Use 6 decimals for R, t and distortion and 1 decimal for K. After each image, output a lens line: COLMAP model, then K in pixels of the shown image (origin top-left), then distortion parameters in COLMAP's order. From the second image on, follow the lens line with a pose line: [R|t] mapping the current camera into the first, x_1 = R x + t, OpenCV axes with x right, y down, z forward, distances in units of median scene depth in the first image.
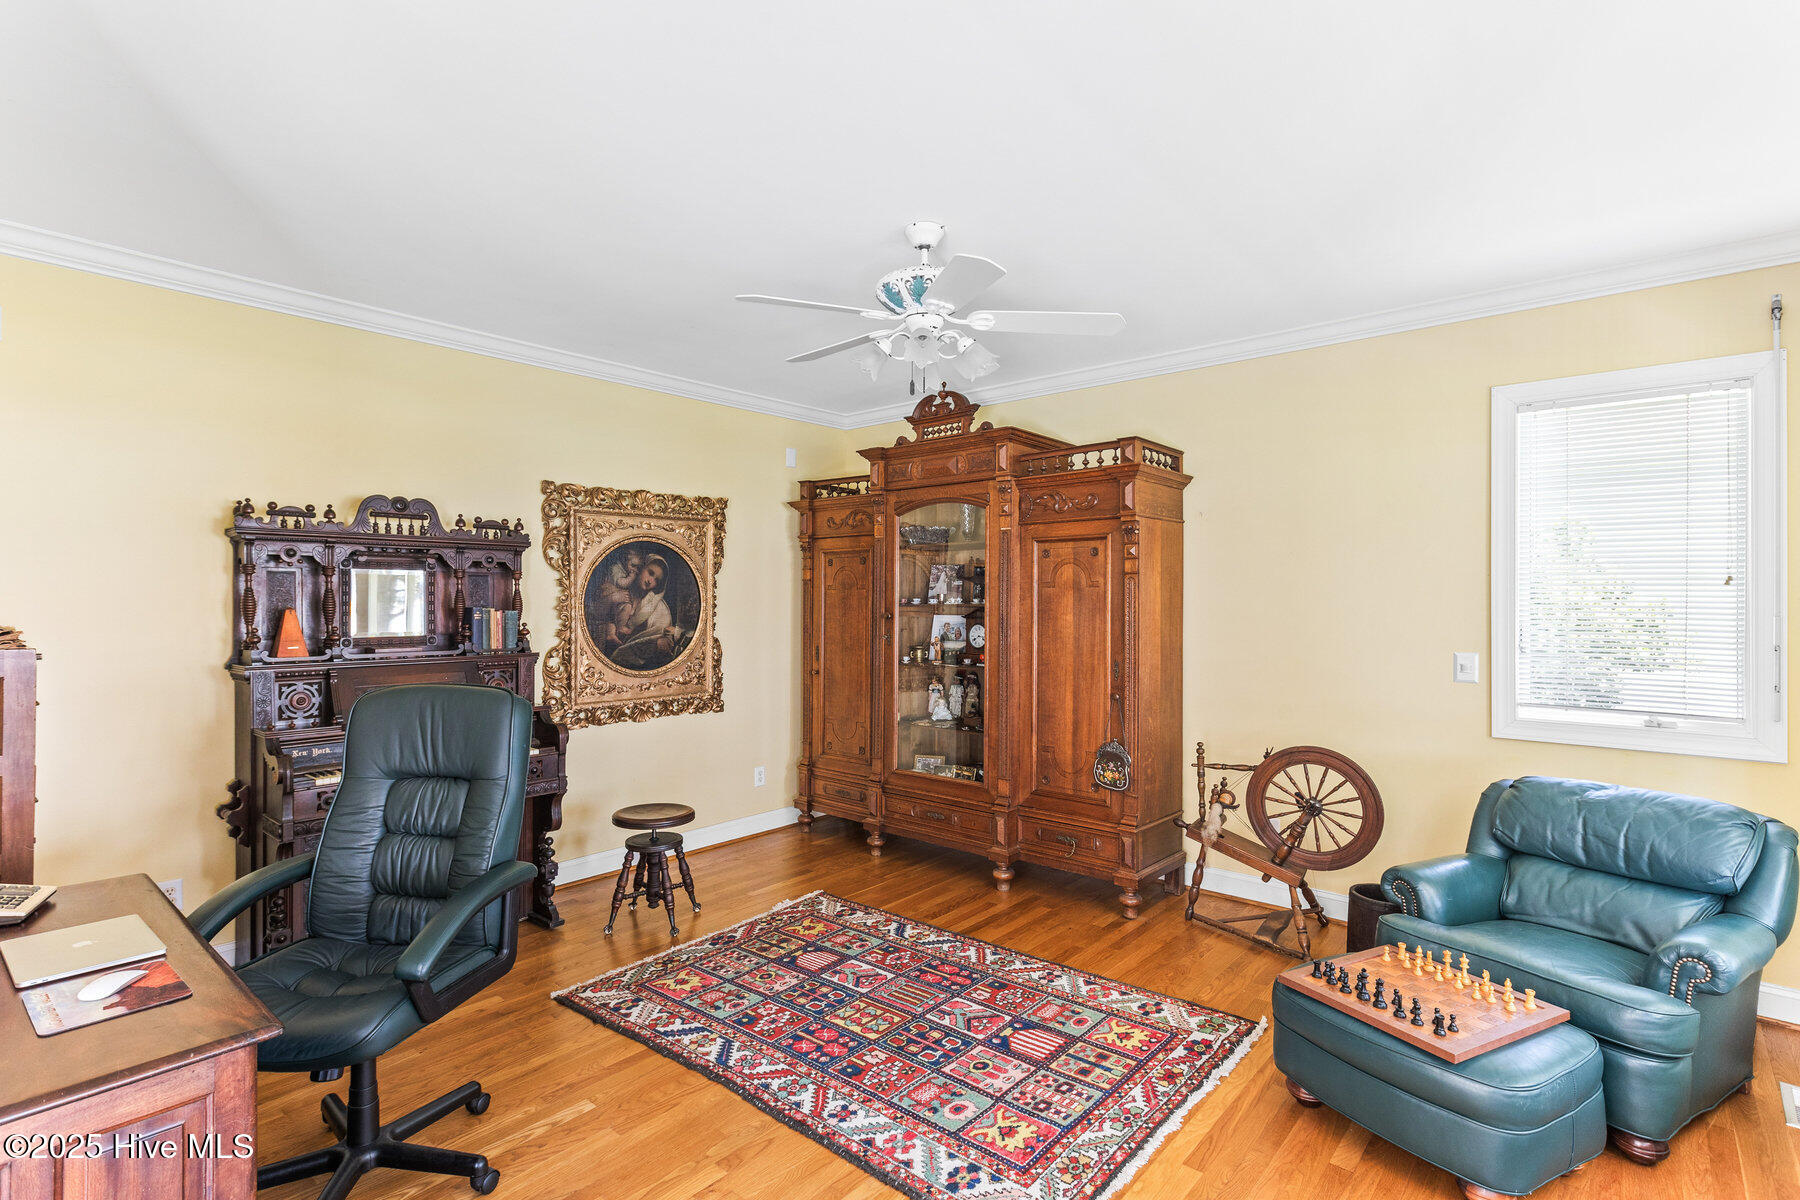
lens RADIAL K [[884.3, 0, 896.9], [0, 884.3, 606.7], [0, 0, 1]] dist [0.002430, -0.000016]
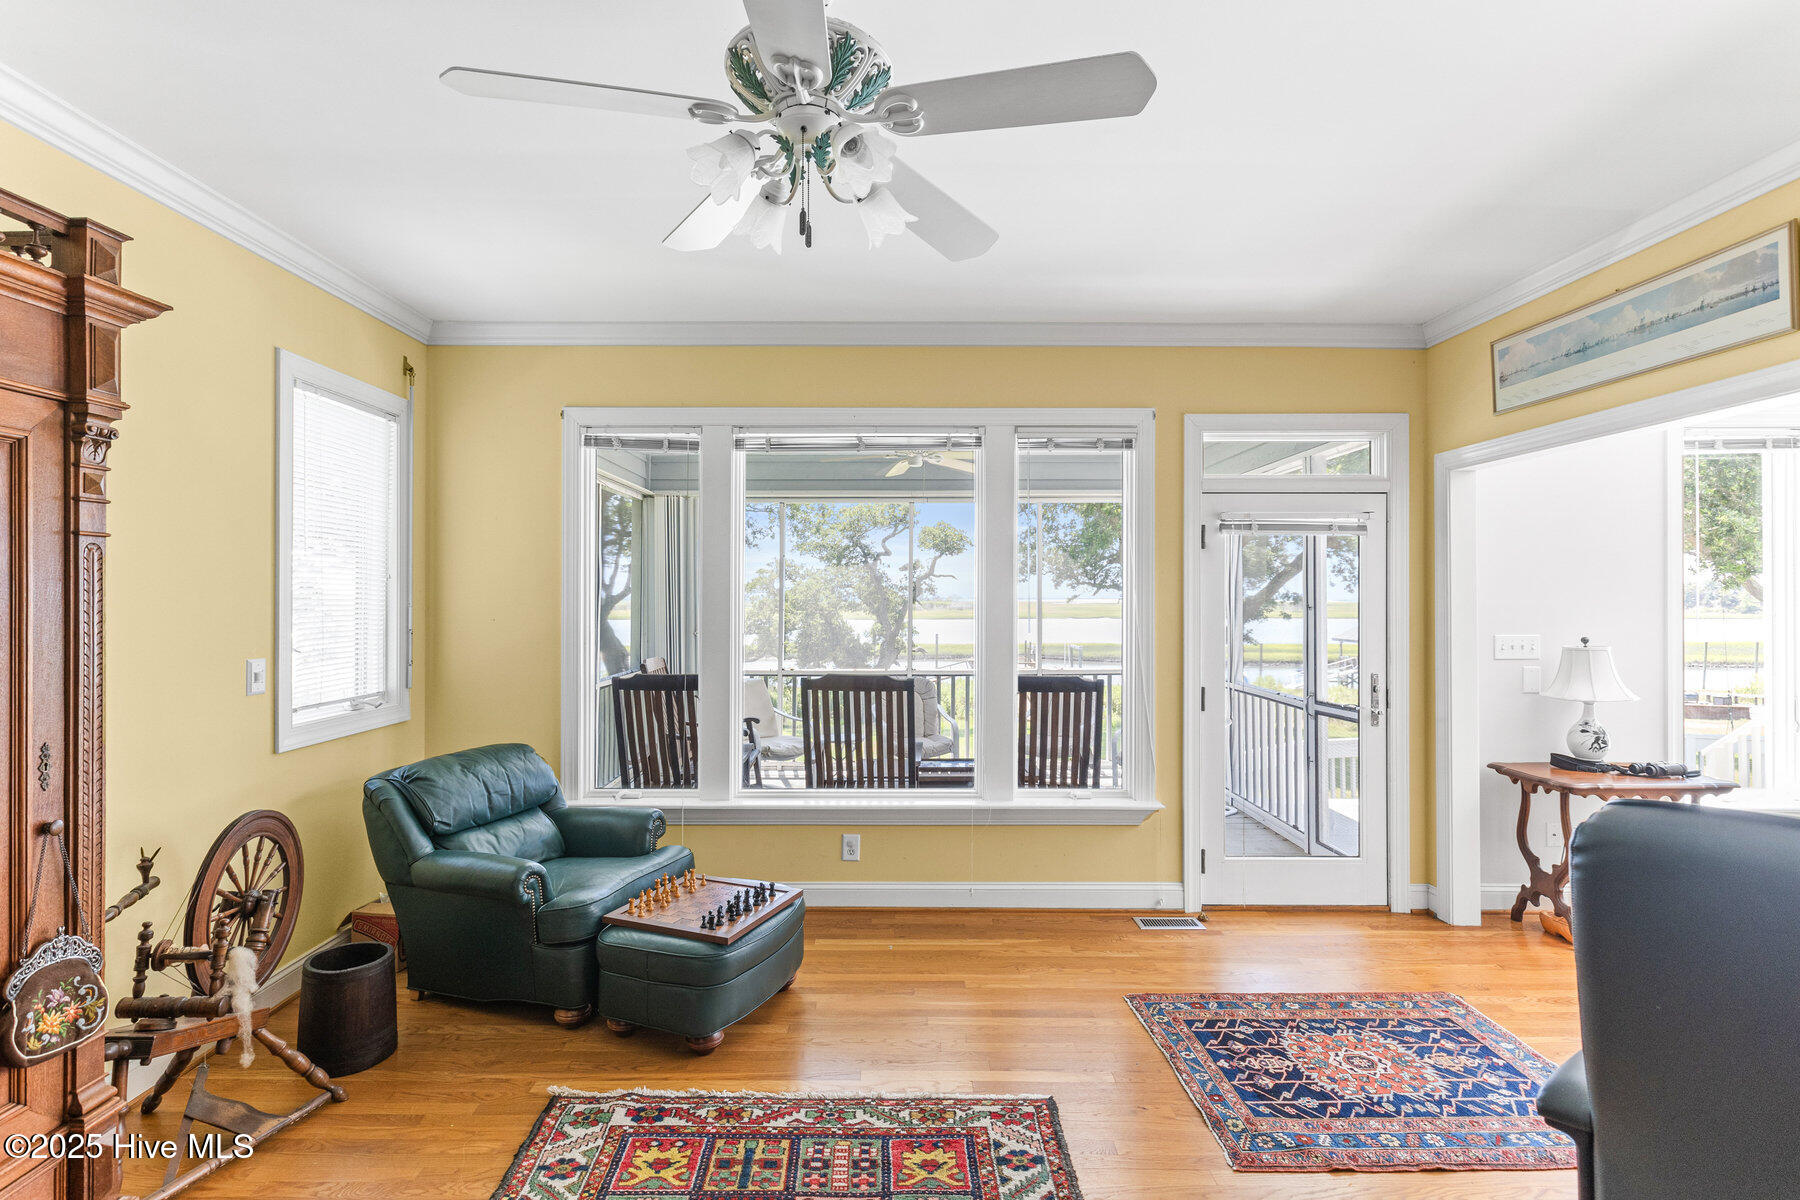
lens RADIAL K [[884.3, 0, 901.7], [0, 884.3, 602.6], [0, 0, 1]] dist [0.002430, -0.000016]
pose [[-0.686179, 0.012881, 0.727319, -0.458800], [-0.000638, 0.999832, -0.018310, 0.020370], [-0.727432, -0.013028, -0.686056, 1.431929]]
